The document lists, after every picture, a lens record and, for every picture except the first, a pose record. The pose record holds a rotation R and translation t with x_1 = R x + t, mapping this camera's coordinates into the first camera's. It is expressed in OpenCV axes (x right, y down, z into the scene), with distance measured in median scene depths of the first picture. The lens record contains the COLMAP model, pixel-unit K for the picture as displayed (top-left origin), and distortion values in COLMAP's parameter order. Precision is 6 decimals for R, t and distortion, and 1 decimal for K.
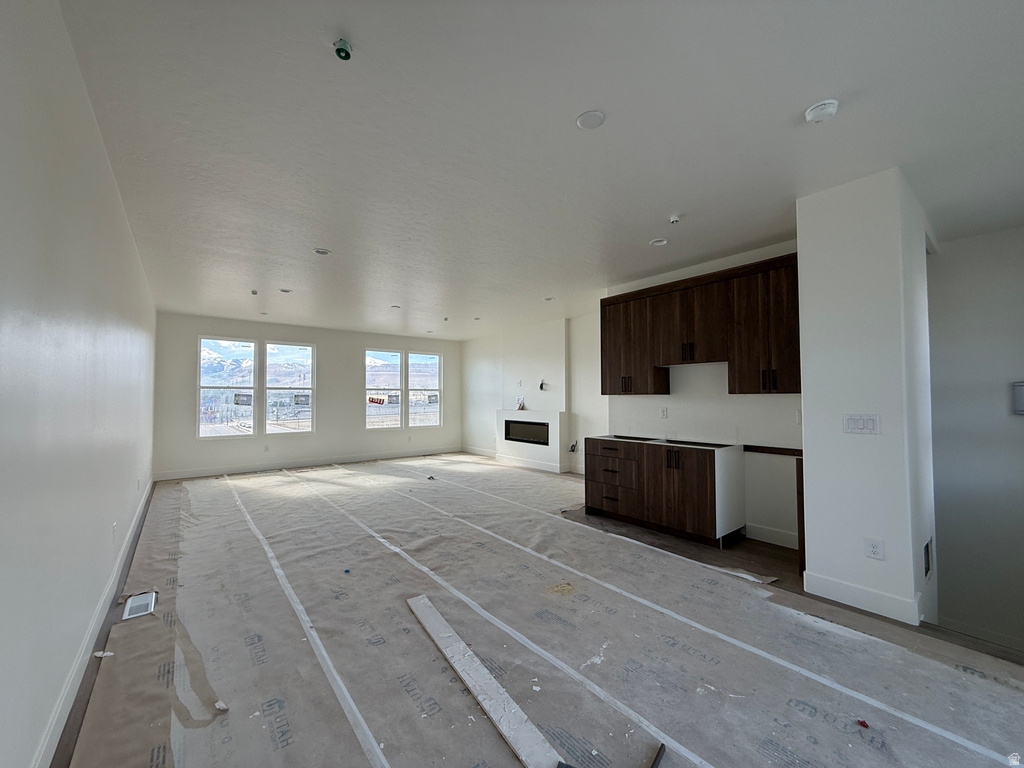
lens RADIAL K [[409.2, 0, 512.0], [0, 409.2, 384.0], [0, 0, 1]] dist [-0.000471, -0.000013]
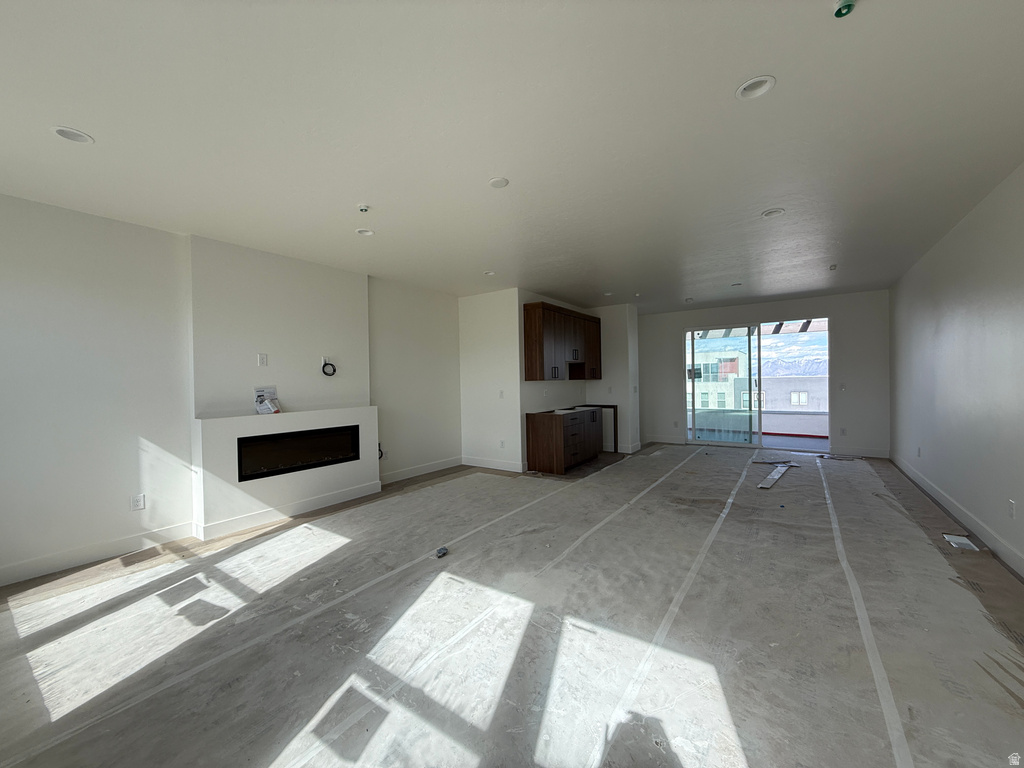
lens RADIAL K [[409.2, 0, 512.0], [0, 409.2, 384.0], [0, 0, 1]] dist [-0.000471, -0.000013]
pose [[-0.282120, 0.000587, 0.959379, -0.967061], [-0.013167, 0.999903, -0.004483, 0.046777], [-0.959289, -0.013897, -0.282085, 1.500741]]
